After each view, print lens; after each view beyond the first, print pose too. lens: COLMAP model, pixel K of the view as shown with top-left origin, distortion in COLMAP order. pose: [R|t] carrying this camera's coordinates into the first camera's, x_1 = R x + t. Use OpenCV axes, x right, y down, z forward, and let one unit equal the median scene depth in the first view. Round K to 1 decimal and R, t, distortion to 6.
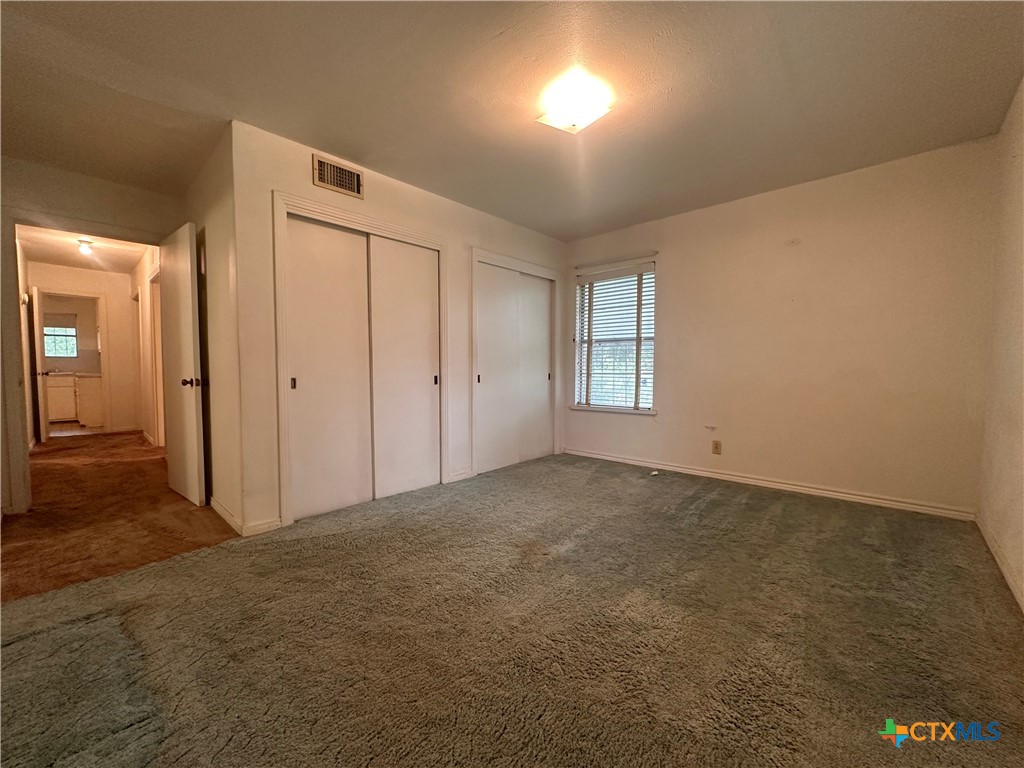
lens RADIAL K [[409.0, 0, 512.3], [0, 409.0, 386.7], [0, 0, 1]] dist [0.001718, 0.000751]
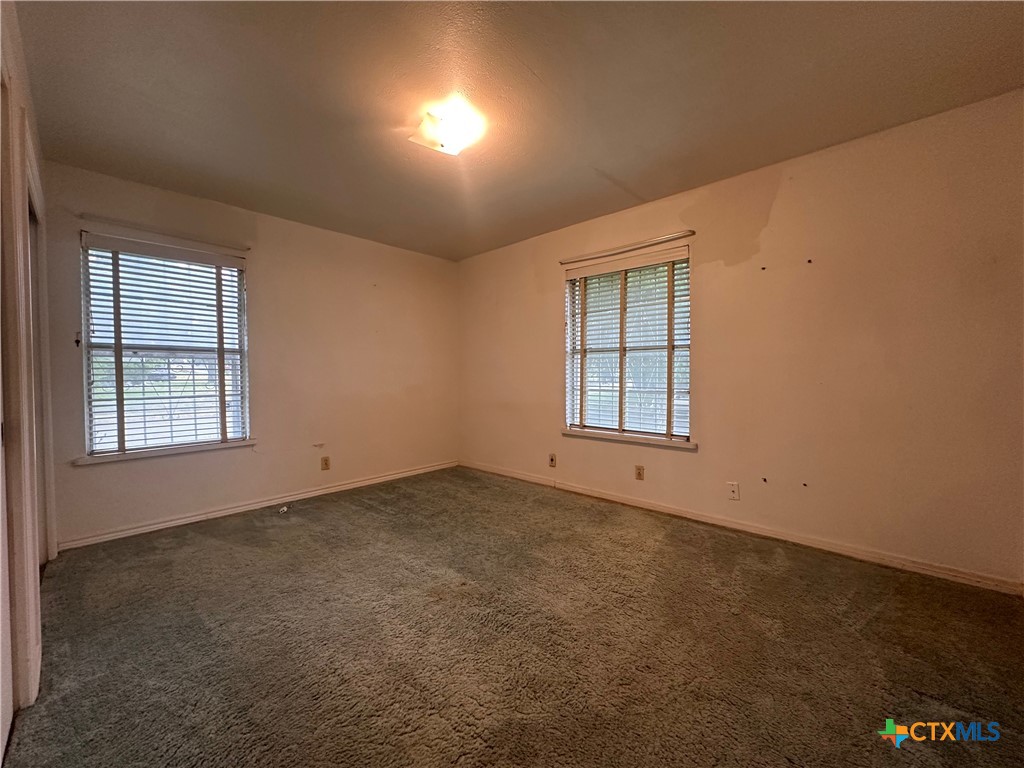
lens RADIAL K [[409.0, 0, 509.4], [0, 409.0, 384.2], [0, 0, 1]] dist [0.001718, 0.000751]
pose [[0.015526, -0.012703, 0.999799, -0.526701], [0.062953, 0.997948, 0.011702, -0.032932], [-0.997896, 0.062758, 0.016293, 0.526309]]
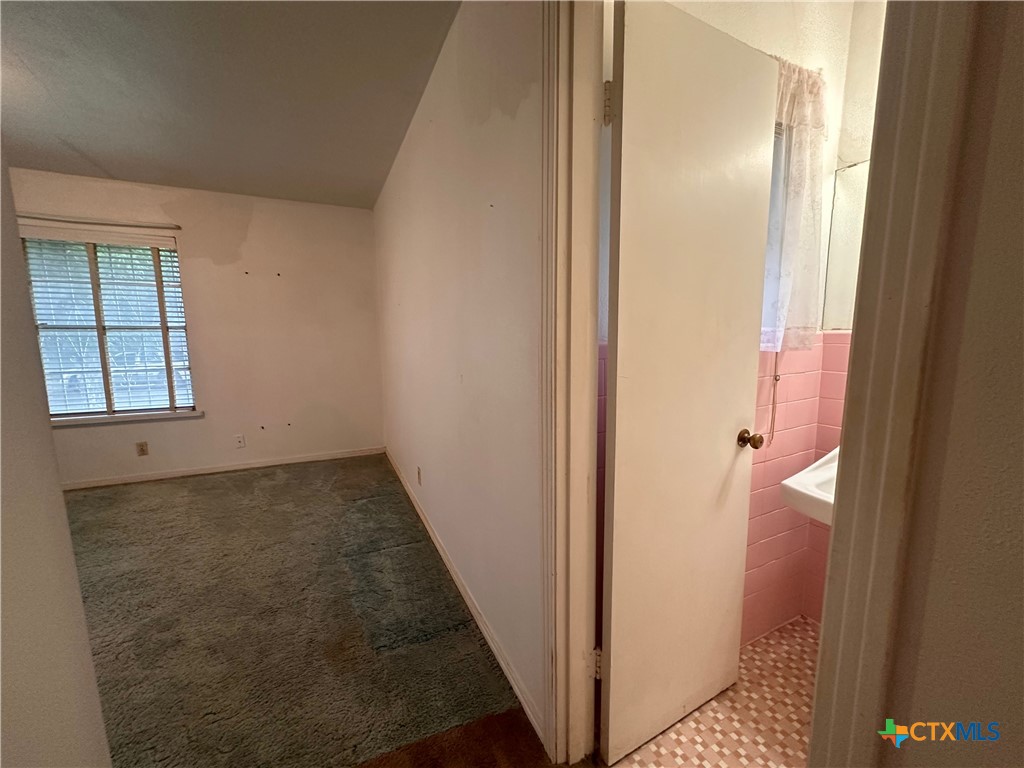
lens RADIAL K [[409.0, 0, 513.4], [0, 409.0, 387.2], [0, 0, 1]] dist [0.001718, 0.000751]
pose [[-0.924890, -0.036707, 0.378459, -0.767342], [0.036236, 0.982290, 0.183830, -0.092389], [-0.378504, 0.183736, -0.907180, 0.780429]]
